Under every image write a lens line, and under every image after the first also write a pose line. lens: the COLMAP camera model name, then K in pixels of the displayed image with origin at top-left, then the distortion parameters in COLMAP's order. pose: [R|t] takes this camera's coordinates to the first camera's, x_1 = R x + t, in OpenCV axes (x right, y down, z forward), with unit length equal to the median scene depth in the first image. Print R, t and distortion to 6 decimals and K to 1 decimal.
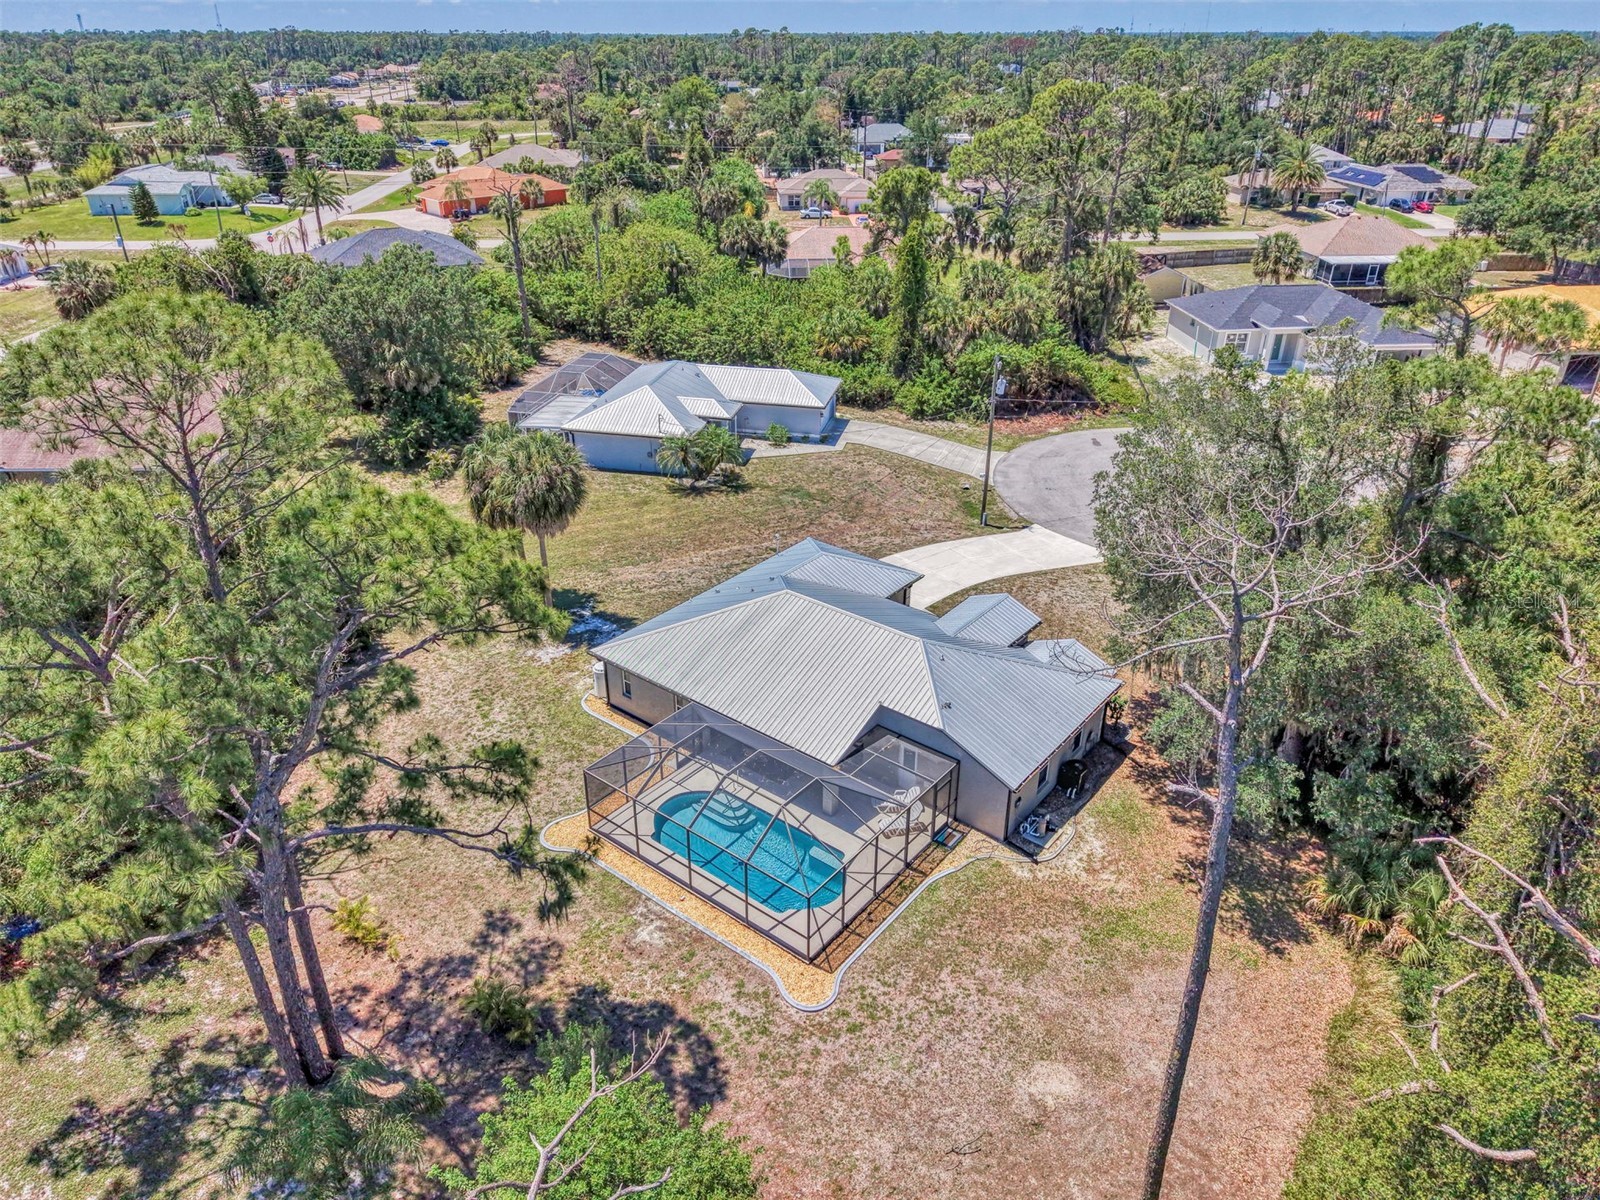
lens RADIAL K [[1081.1, 0, 800.0], [0, 1081.1, 600.0], [0, 0, 1]] dist [0.010565, 0.000855]
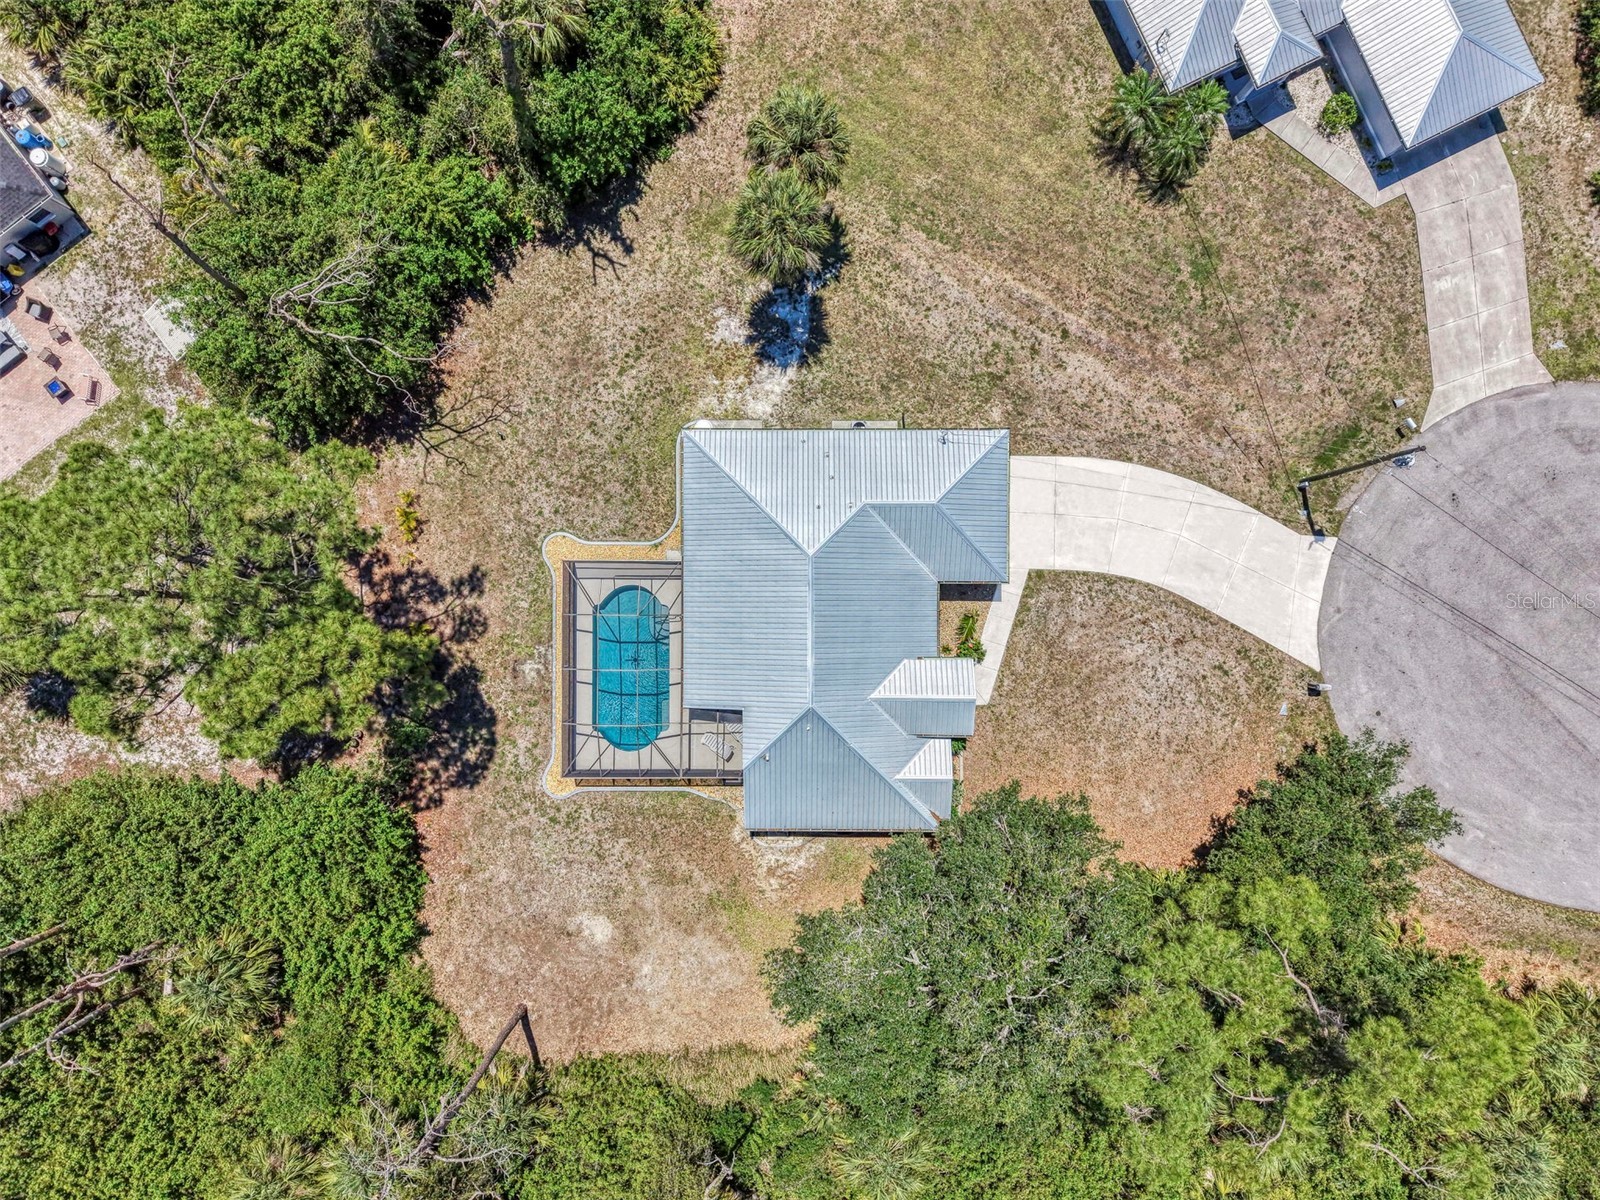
lens RADIAL K [[1101.0, 0, 858.9], [0, 1101.0, 569.1], [0, 0, 1]] dist [0.030772, -0.042871]
pose [[0.619782, 0.784665, -0.013083, 0.048125], [-0.346767, 0.288780, 0.892389, -1.097687], [0.704004, -0.548551, 0.451076, 0.618241]]
